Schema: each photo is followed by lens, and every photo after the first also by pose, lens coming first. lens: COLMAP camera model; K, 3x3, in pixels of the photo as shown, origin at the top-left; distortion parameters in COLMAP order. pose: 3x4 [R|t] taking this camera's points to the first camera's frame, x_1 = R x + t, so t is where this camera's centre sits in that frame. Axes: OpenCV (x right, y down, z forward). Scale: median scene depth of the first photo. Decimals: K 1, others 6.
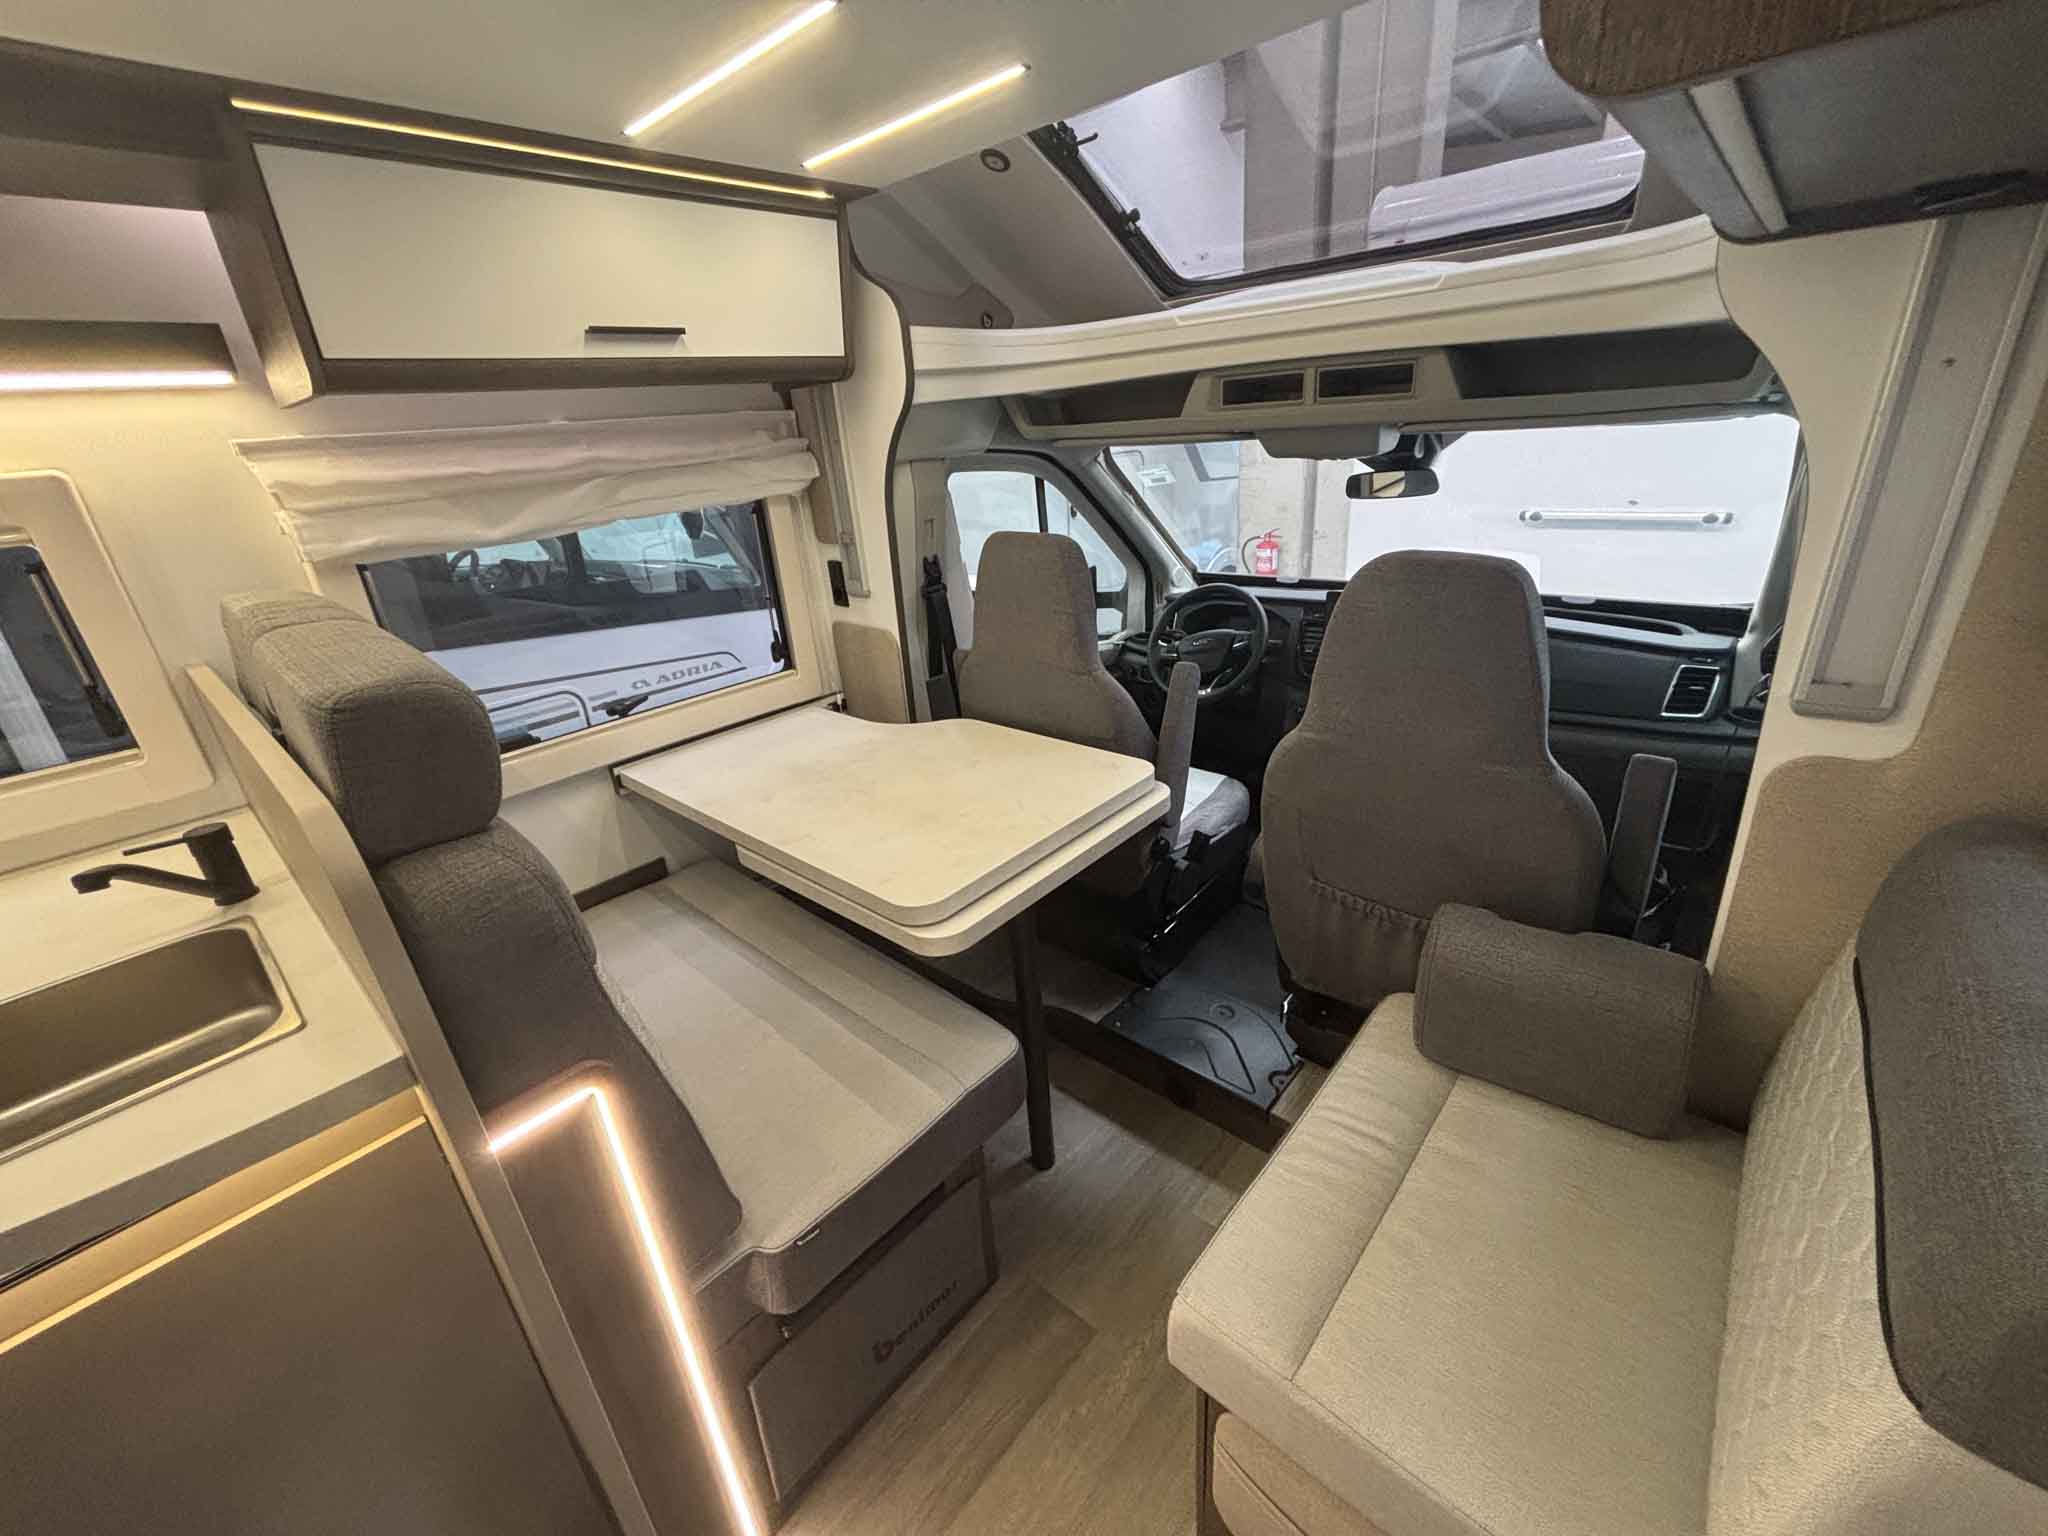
lens RADIAL K [[822.0, 0, 1021.7], [0, 822.0, 769.5], [0, 0, 1]] dist [-0.000469, 0.000238]
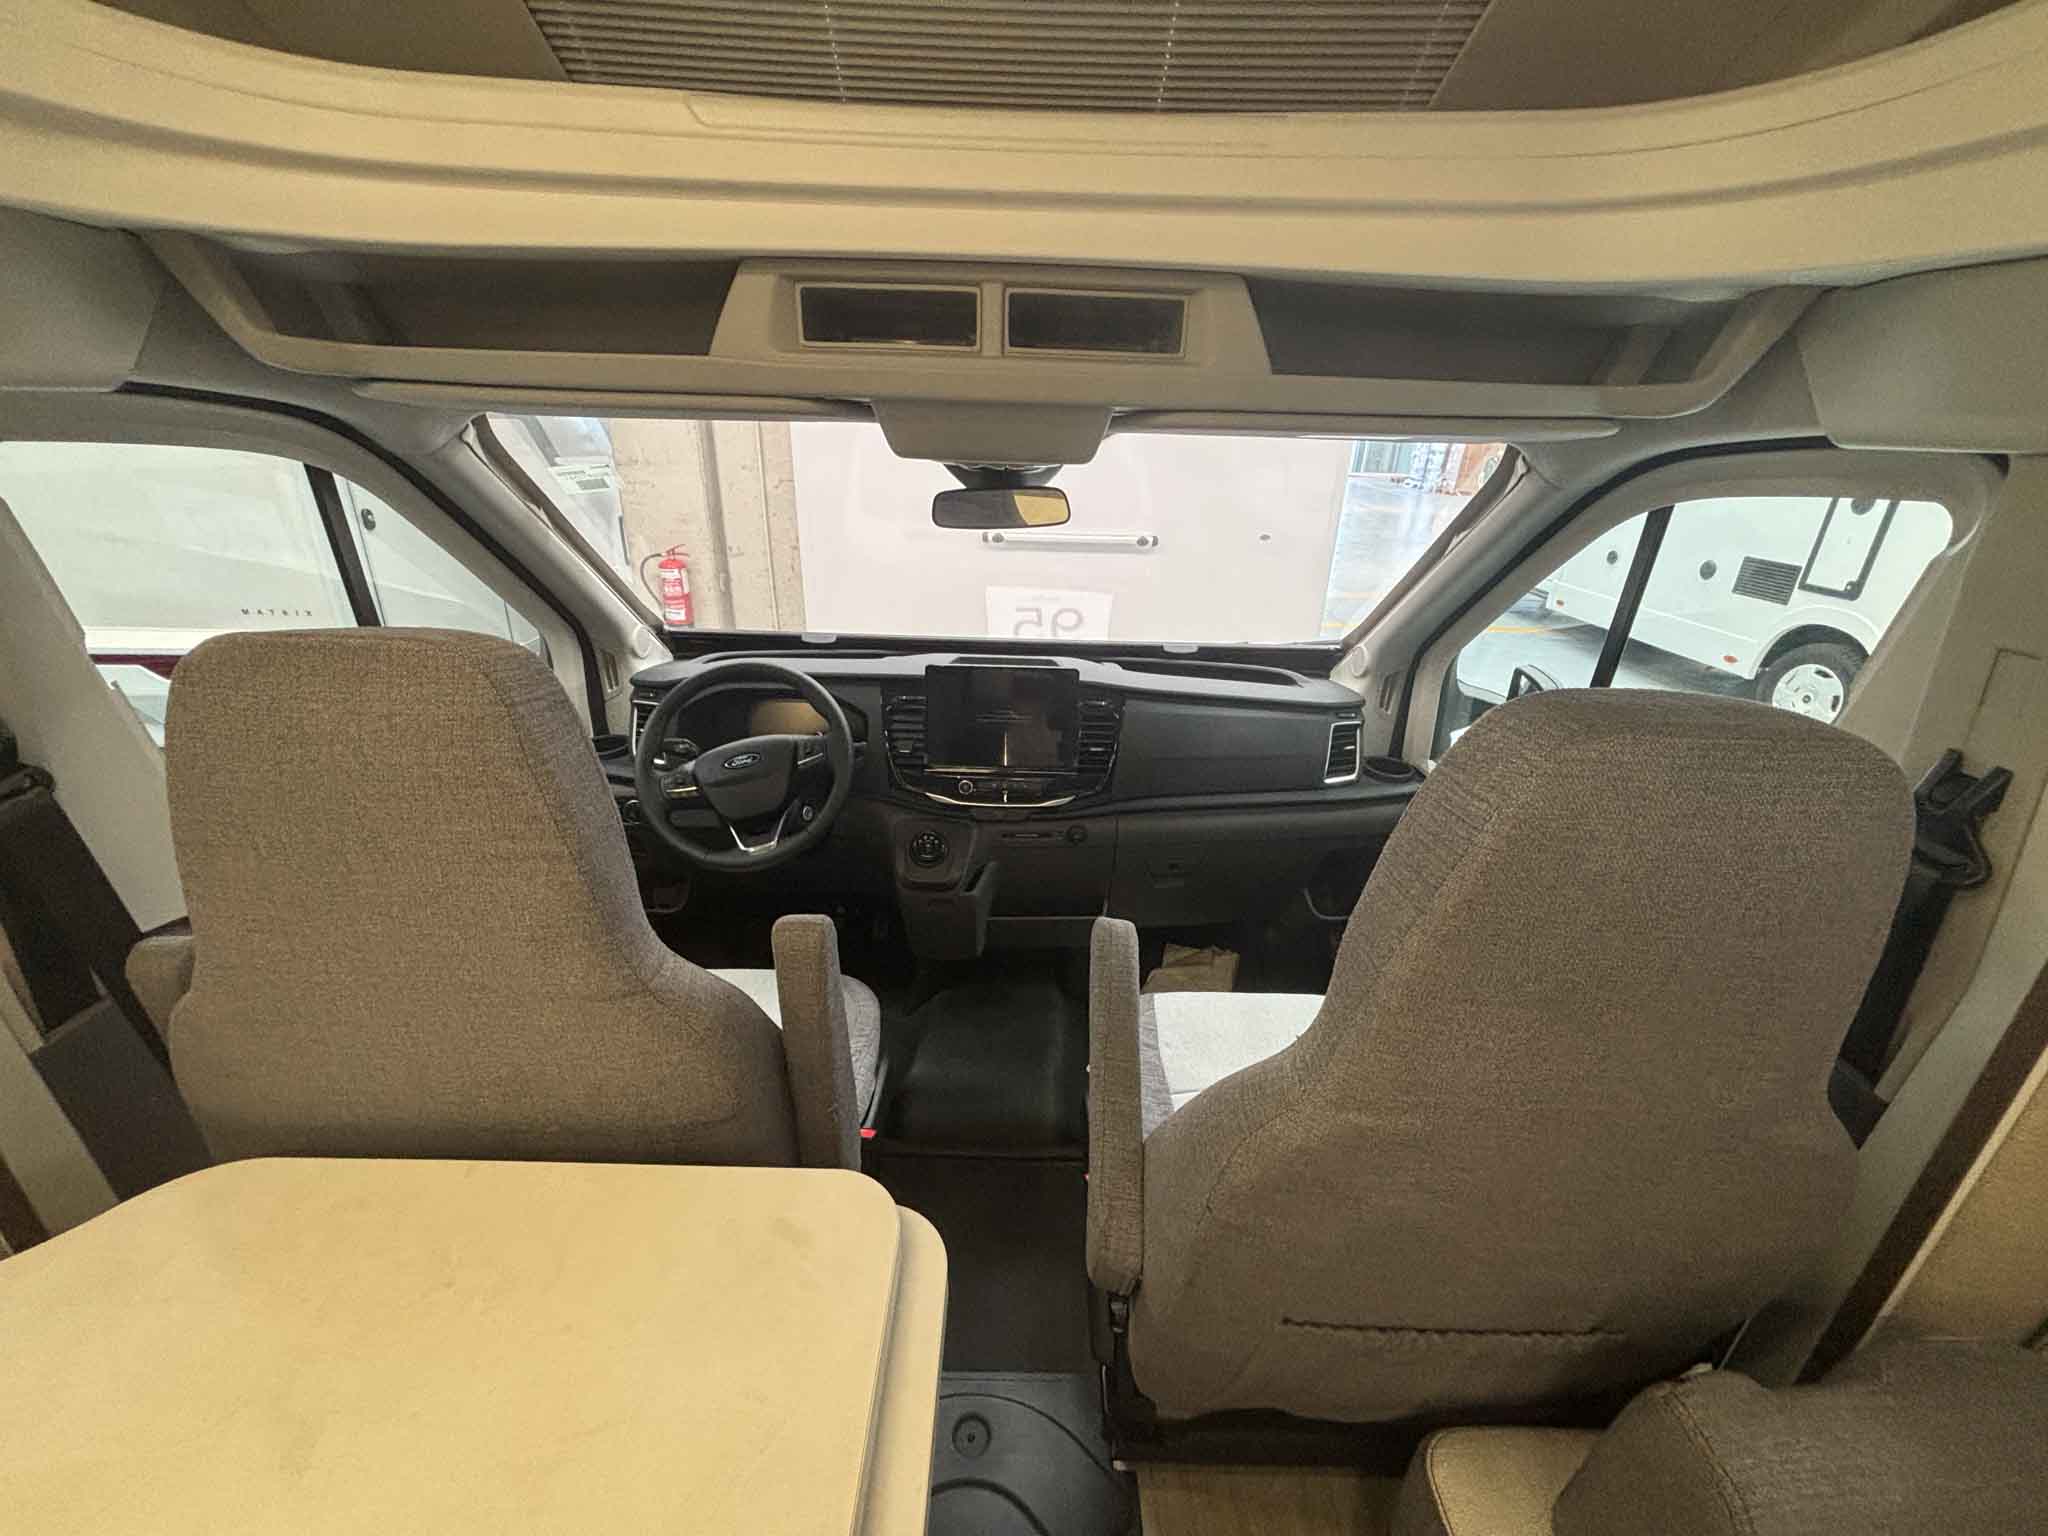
lens RADIAL K [[822.0, 0, 1030.4], [0, 822.0, 764.4], [0, 0, 1]] dist [-0.000469, 0.000238]
pose [[0.740333, -0.177979, 0.648252, -0.010857], [0.185639, 0.980945, 0.057313, -0.168424], [-0.646100, 0.077910, 0.759266, 0.472570]]
